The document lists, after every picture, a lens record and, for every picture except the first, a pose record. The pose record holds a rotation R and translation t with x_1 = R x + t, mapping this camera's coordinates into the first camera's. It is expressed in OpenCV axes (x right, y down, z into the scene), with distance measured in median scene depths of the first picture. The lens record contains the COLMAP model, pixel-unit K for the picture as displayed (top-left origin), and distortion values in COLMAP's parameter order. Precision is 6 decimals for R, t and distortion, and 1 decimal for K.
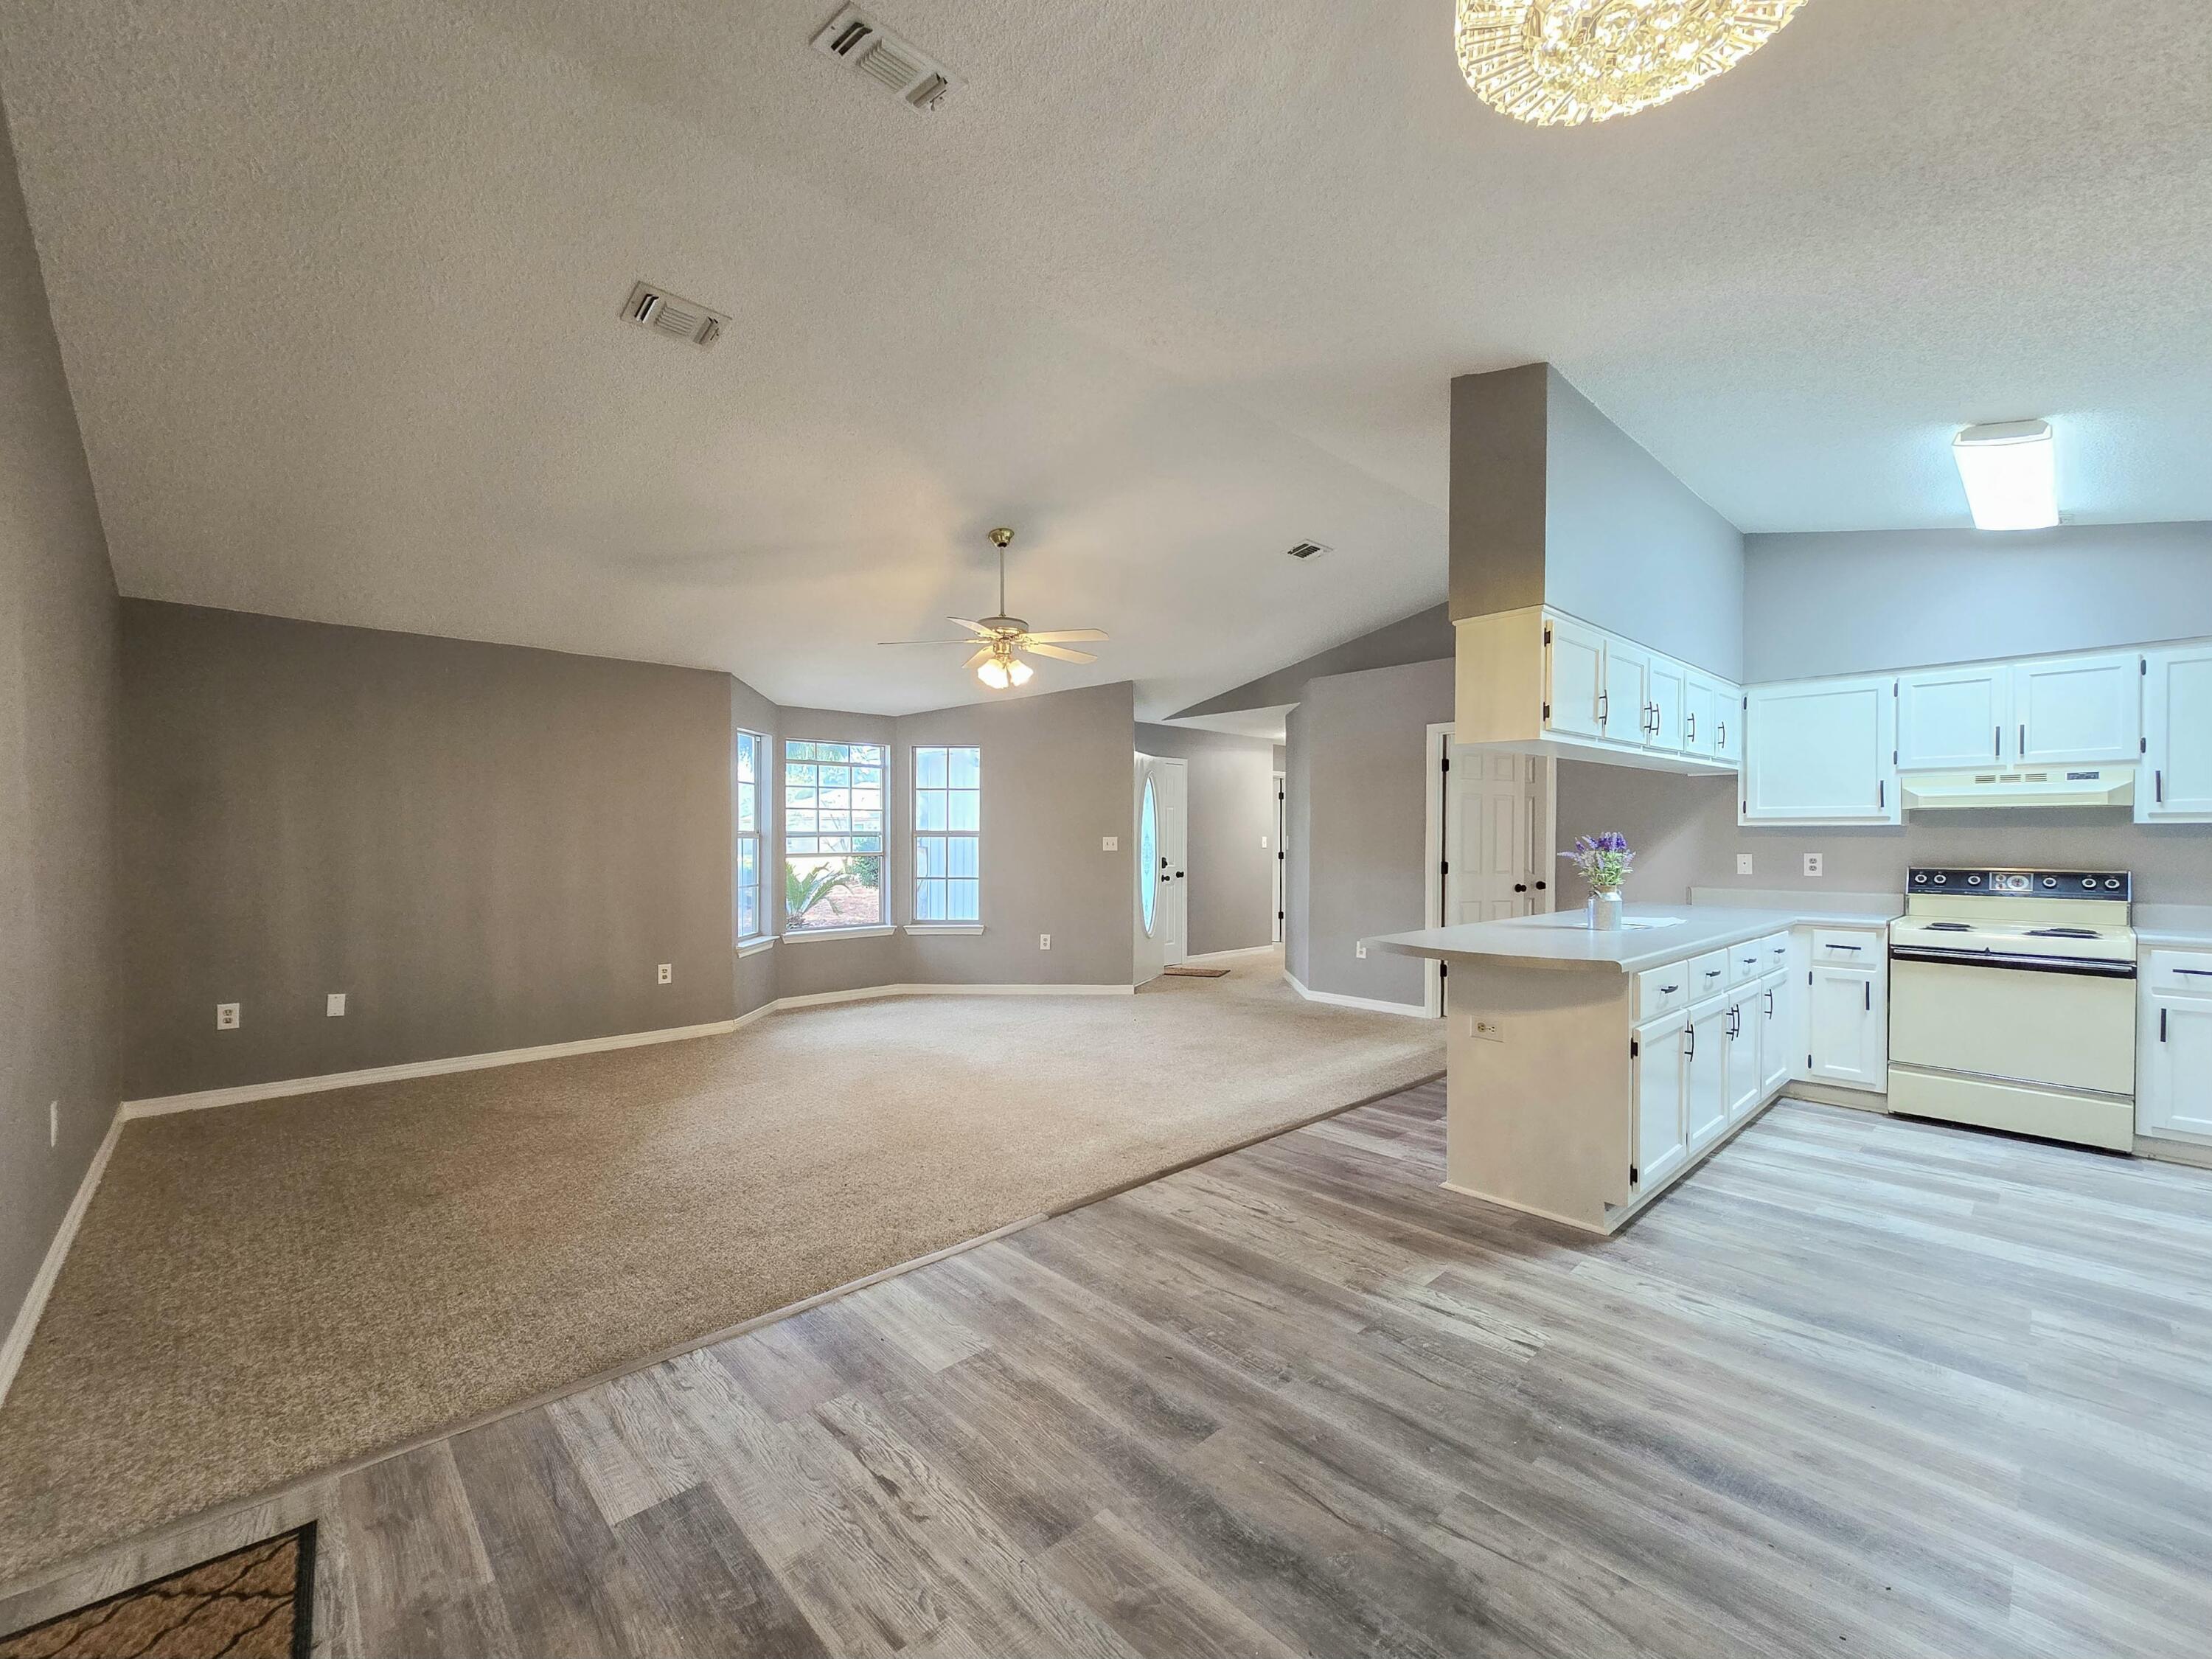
lens RADIAL K [[918.1, 0, 1104.4], [0, 918.1, 842.7], [0, 0, 1]] dist [-0.002880, -0.000185]
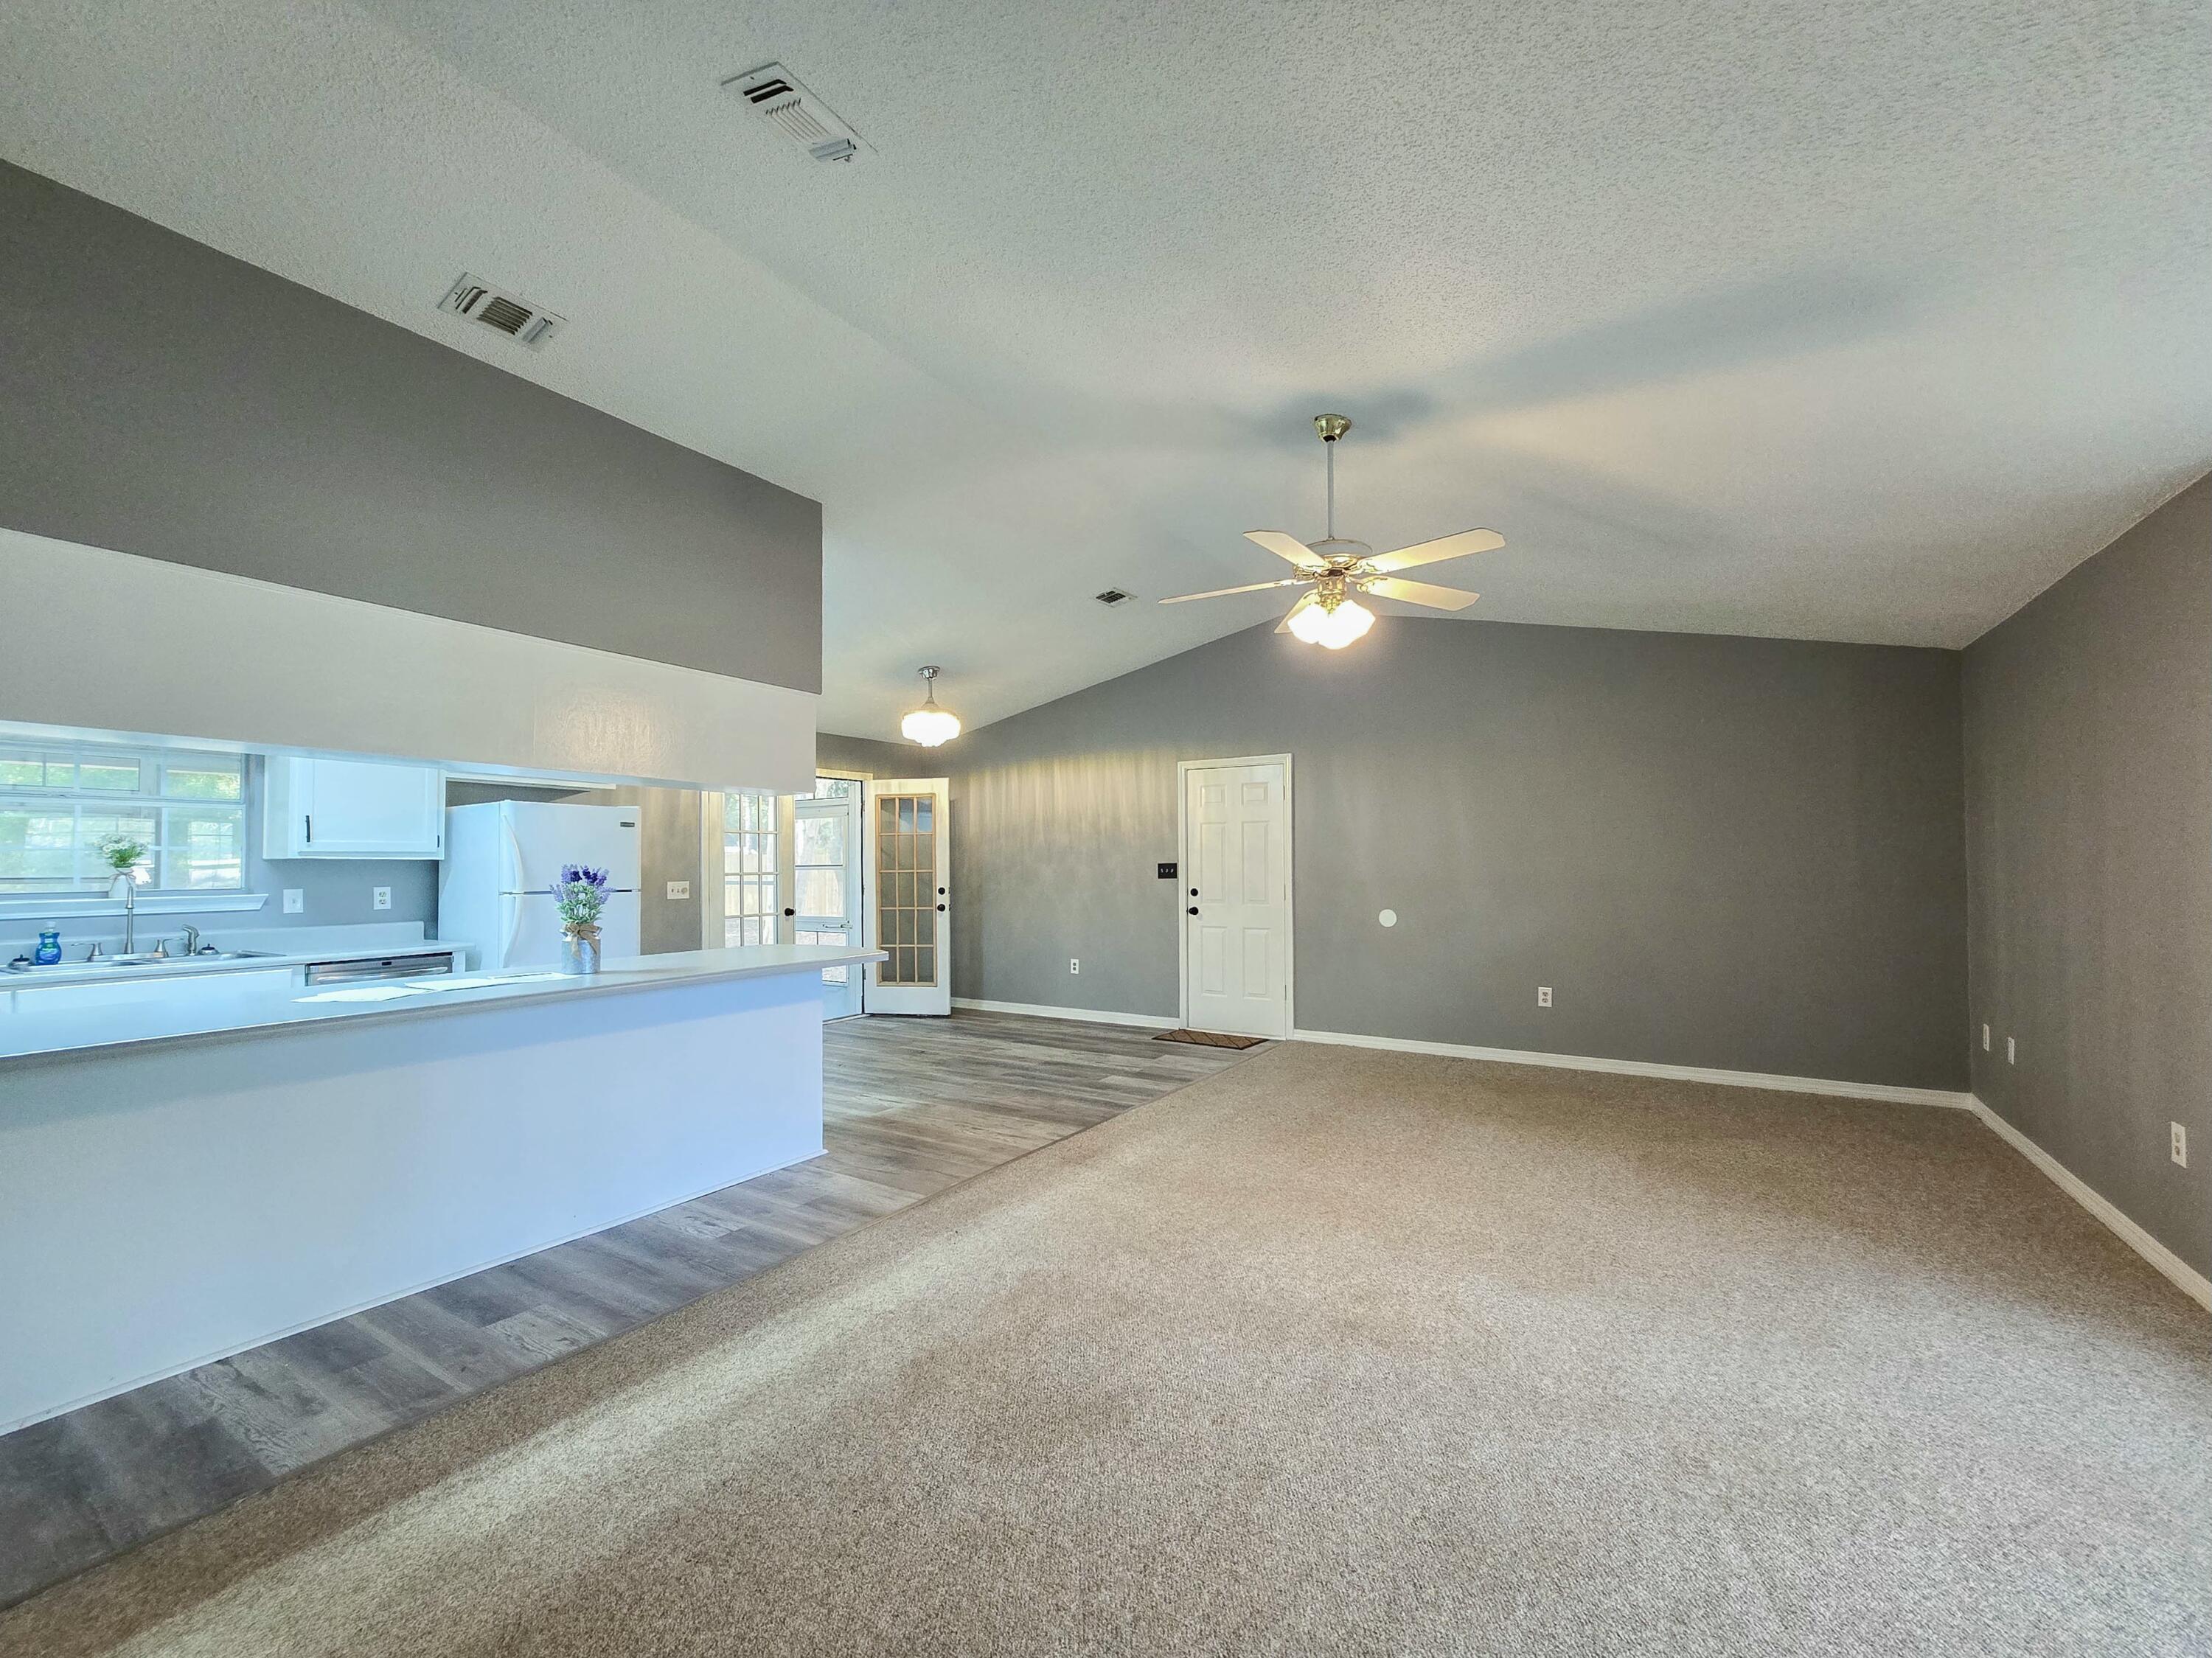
lens RADIAL K [[918.0, 0, 1104.4], [0, 918.0, 842.2], [0, 0, 1]] dist [-0.002880, -0.000185]
pose [[-0.966810, -0.000110, -0.255496, 0.375558], [0.005028, 0.999798, -0.019458, -0.016991], [0.255446, -0.020096, -0.966614, 2.671360]]
